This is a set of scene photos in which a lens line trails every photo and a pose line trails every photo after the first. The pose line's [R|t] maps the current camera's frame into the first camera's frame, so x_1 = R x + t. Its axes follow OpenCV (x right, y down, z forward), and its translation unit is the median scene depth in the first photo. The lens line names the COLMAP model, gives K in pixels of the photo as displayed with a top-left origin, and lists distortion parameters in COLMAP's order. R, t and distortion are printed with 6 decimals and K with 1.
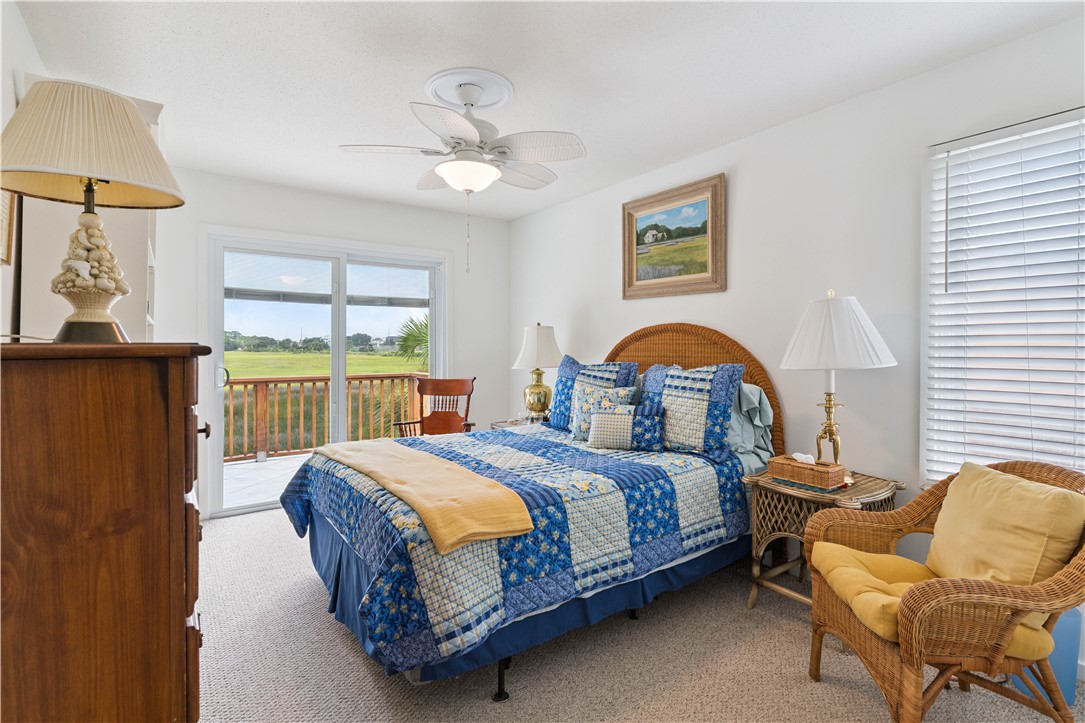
lens RADIAL K [[518.9, 0, 541.0], [0, 518.9, 348.6], [0, 0, 1]] dist [0.000435, 0.000226]
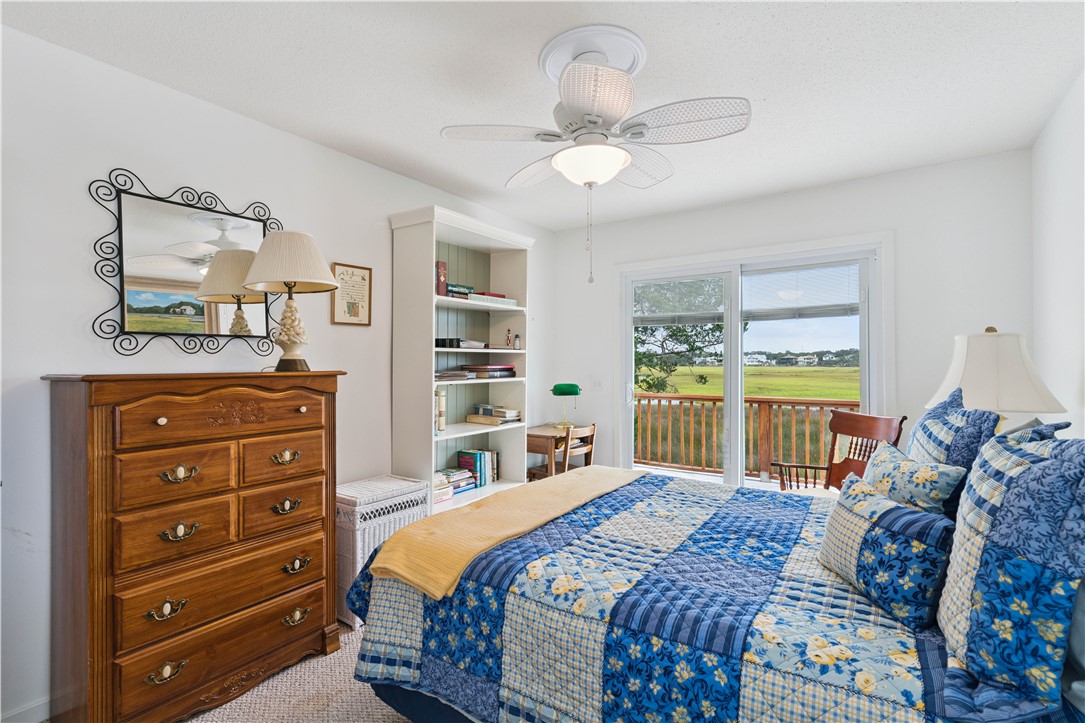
lens RADIAL K [[512.4, 0, 542.5], [0, 512.4, 361.5], [0, 0, 1]] dist [0.000882, 0.001101]
pose [[0.337652, -0.004618, -0.941260, 0.599236], [-0.001991, 0.999982, -0.005621, -0.017254], [0.941269, 0.003772, 0.337637, 0.654846]]
